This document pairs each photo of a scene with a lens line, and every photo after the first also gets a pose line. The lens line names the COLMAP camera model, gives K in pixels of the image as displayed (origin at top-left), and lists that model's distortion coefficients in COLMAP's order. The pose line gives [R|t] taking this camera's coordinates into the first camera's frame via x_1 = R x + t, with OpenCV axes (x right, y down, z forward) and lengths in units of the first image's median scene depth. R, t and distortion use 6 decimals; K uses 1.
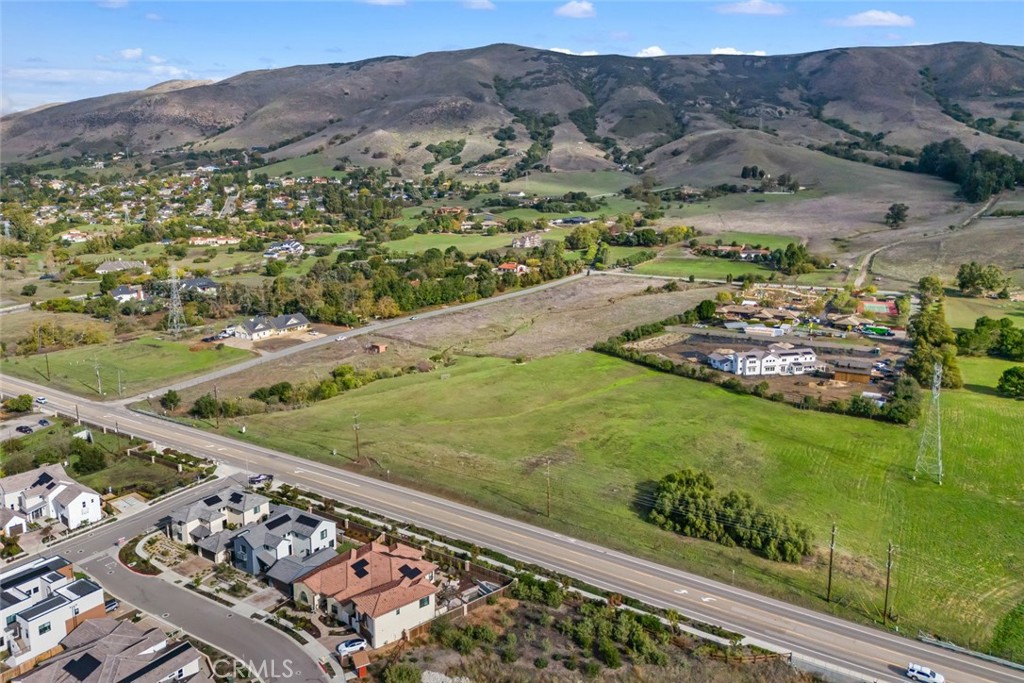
lens RADIAL K [[726.5, 0, 544.8], [0, 726.5, 322.2], [0, 0, 1]] dist [0.070424, -0.076359]
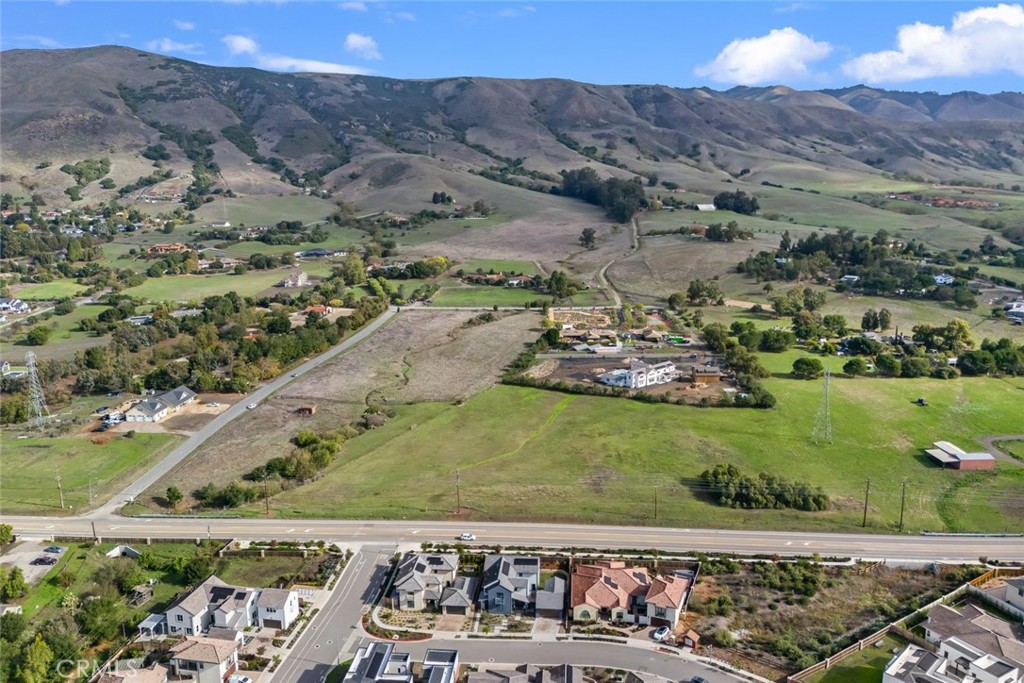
lens RADIAL K [[726.5, 0, 544.8], [0, 726.5, 322.2], [0, 0, 1]] dist [0.070424, -0.076359]
pose [[0.880044, -0.090241, 0.466239, -0.125418], [0.098818, 0.995087, 0.006076, -0.018087], [-0.464497, 0.040726, 0.884638, -0.011873]]
